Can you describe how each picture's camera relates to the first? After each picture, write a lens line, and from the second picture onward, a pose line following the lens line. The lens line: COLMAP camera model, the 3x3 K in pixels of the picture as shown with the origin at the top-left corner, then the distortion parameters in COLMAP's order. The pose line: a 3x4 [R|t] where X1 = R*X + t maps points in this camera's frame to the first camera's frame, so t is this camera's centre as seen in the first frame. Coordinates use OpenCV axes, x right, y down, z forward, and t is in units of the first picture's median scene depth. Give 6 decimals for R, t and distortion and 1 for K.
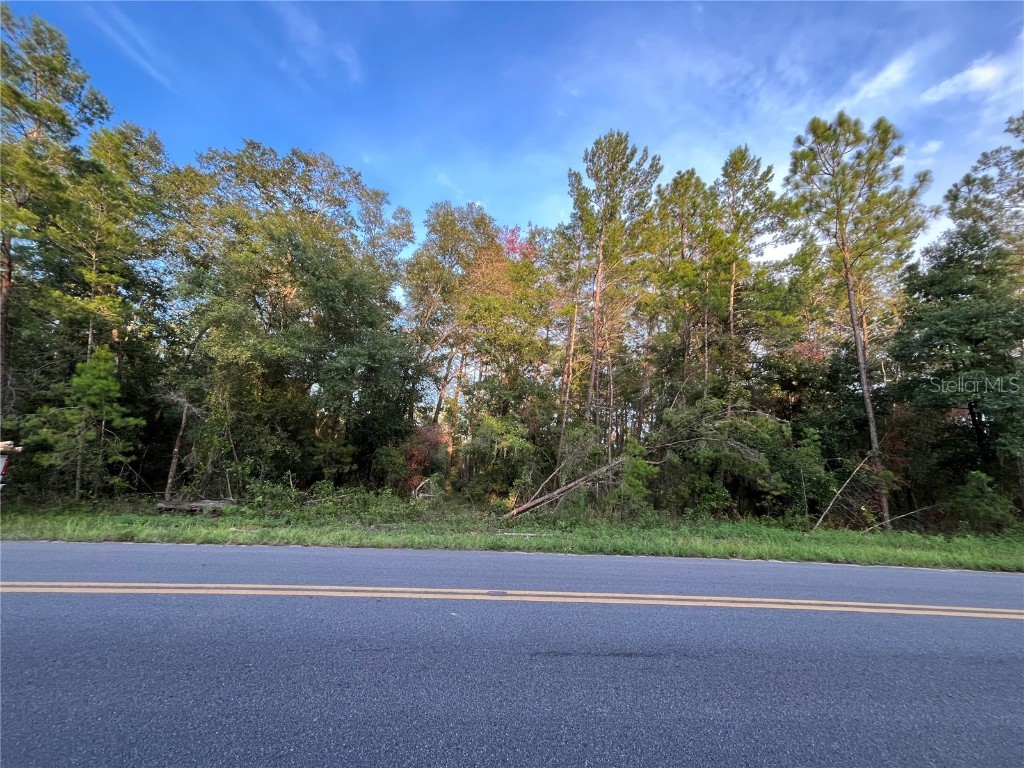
lens RADIAL K [[417.1, 0, 510.4], [0, 417.1, 380.0], [0, 0, 1]] dist [0.000454, -0.000108]
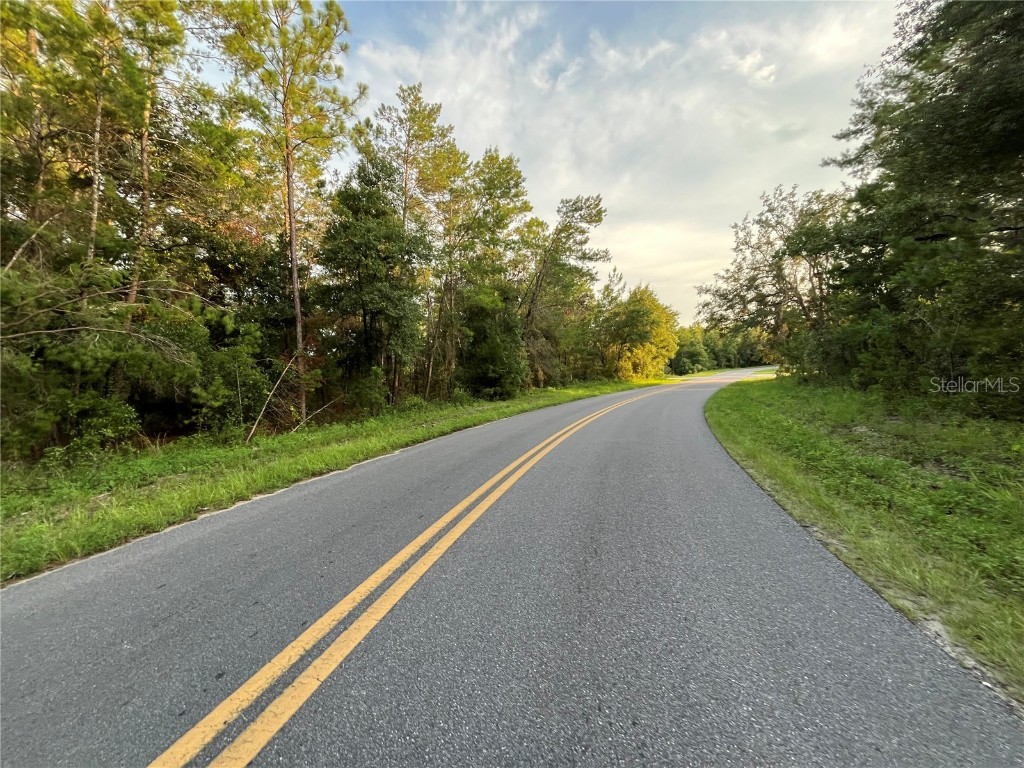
lens RADIAL K [[417.1, 0, 510.4], [0, 417.1, 380.0], [0, 0, 1]] dist [0.000454, -0.000108]
pose [[0.264309, -0.063024, 0.962377, 0.043342], [-0.153047, 0.982477, 0.106374, 0.057388], [-0.952217, -0.175405, 0.250031, 0.267912]]
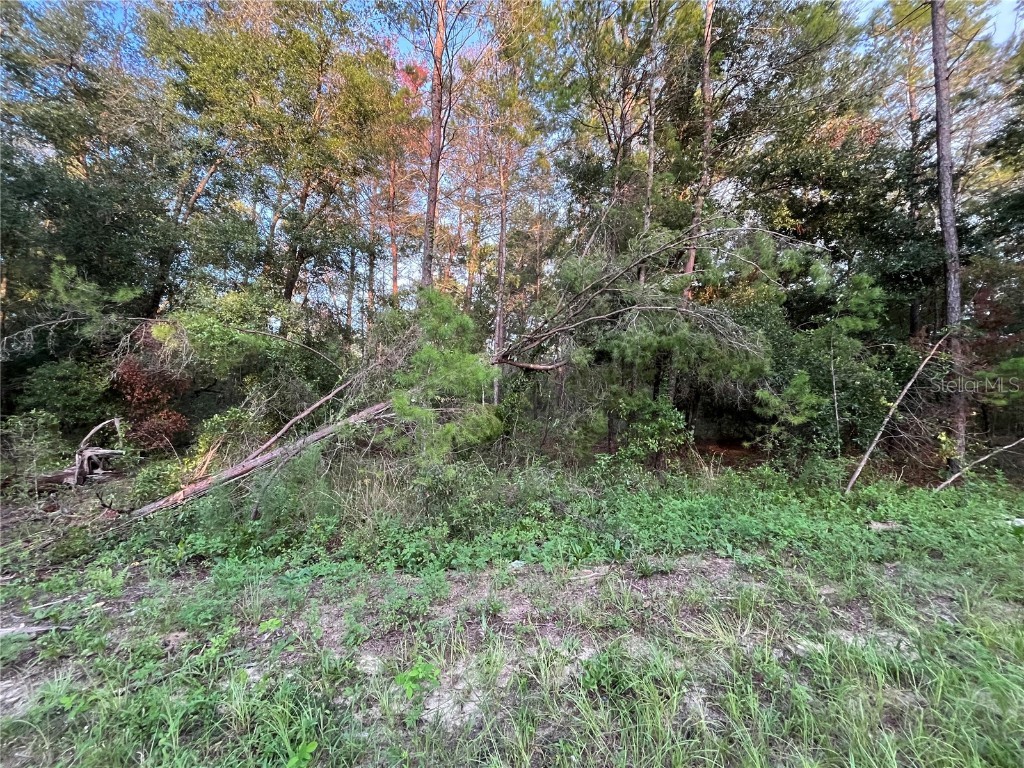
lens RADIAL K [[410.2, 0, 511.2], [0, 410.2, 381.8], [0, 0, 1]] dist [-0.000928, 0.000061]
pose [[0.995485, -0.043367, 0.084430, 0.282539], [0.026607, 0.981354, 0.190356, 0.130458], [-0.091111, -0.187250, 0.978078, 0.554890]]
